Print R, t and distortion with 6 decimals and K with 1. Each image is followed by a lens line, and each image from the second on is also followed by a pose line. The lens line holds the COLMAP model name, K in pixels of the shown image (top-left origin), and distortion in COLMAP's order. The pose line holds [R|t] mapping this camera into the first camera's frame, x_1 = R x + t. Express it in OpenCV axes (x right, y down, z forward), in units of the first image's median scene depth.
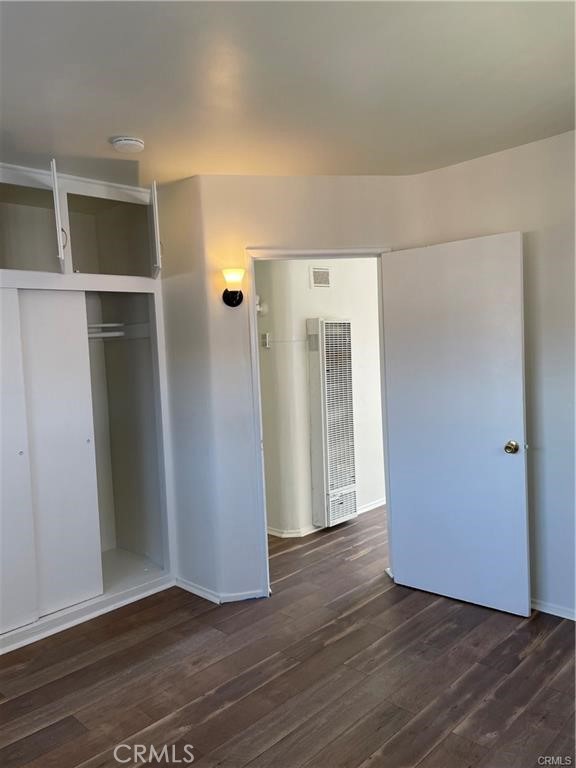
lens RADIAL K [[585.9, 0, 292.2], [0, 585.9, 381.4], [0, 0, 1]] dist [0.101317, -0.118437]
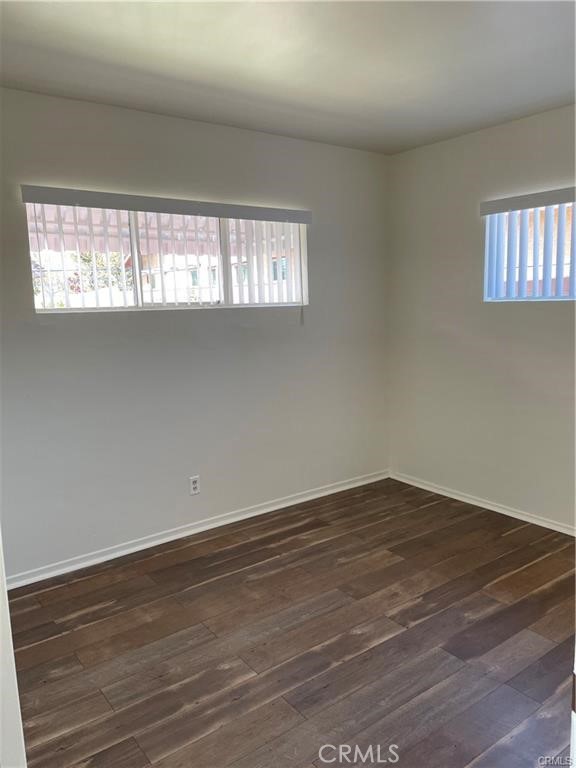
lens RADIAL K [[585.9, 0, 292.2], [0, 585.9, 381.4], [0, 0, 1]] dist [0.101317, -0.118437]
pose [[-0.987050, 0.039182, 0.155553, 0.028196], [0.071074, 0.976154, 0.205114, -0.106522], [-0.143807, 0.213514, -0.966298, 1.794239]]
